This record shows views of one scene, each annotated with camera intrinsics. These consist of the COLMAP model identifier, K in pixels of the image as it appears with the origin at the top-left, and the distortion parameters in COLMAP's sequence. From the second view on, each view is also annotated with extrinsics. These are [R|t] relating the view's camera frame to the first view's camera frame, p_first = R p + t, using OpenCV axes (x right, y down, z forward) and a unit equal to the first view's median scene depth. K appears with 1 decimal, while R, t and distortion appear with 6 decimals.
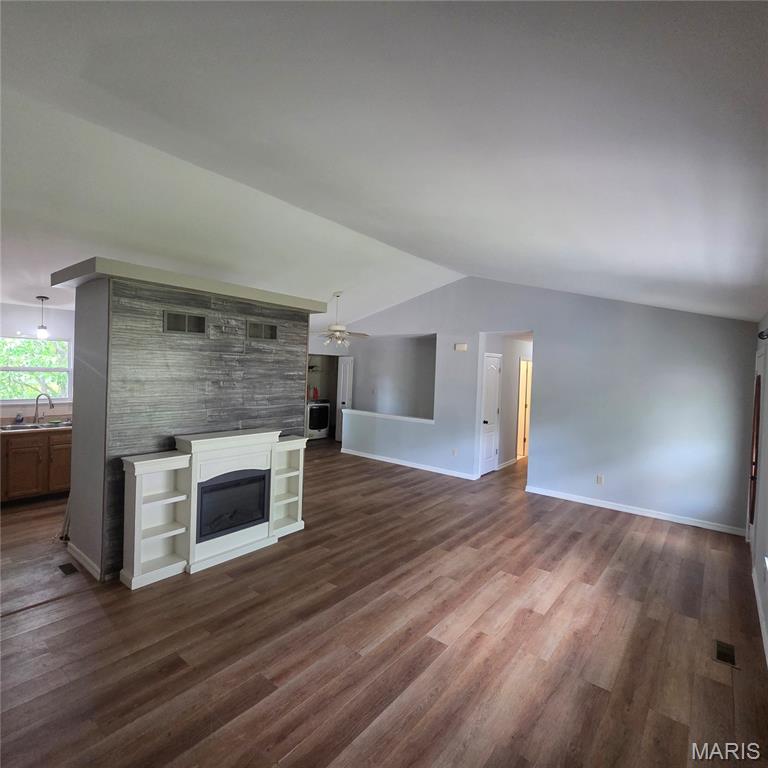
lens RADIAL K [[419.1, 0, 392.6], [0, 419.1, 377.9], [0, 0, 1]] dist [0.002855, -0.000586]
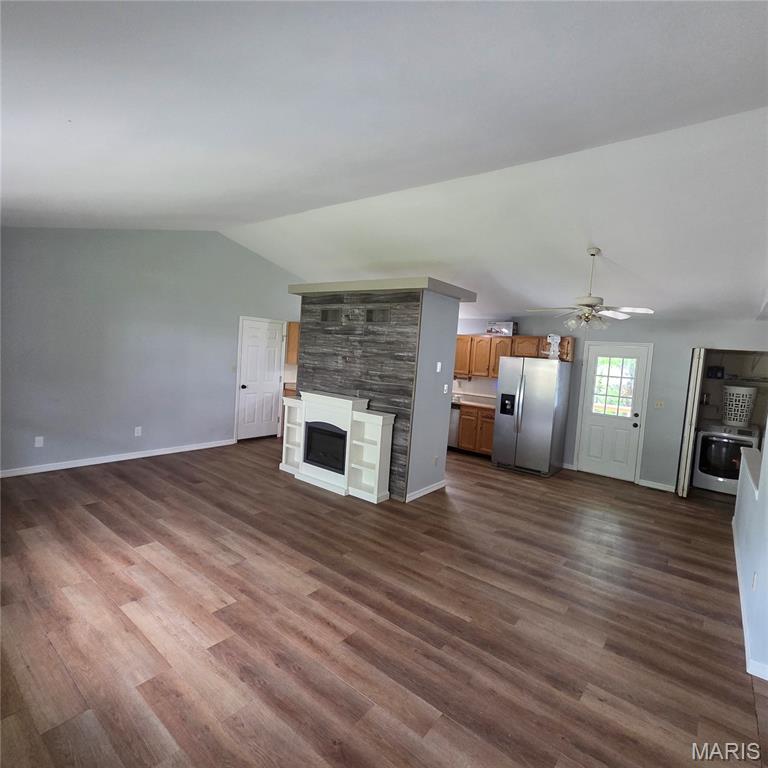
lens RADIAL K [[419.1, 0, 392.6], [0, 419.1, 377.9], [0, 0, 1]] dist [0.002855, -0.000586]
pose [[0.005430, 0.030978, -0.999505, 0.875119], [-0.088545, 0.995609, 0.030376, 0.019990], [0.996057, 0.088336, 0.008149, 1.096135]]
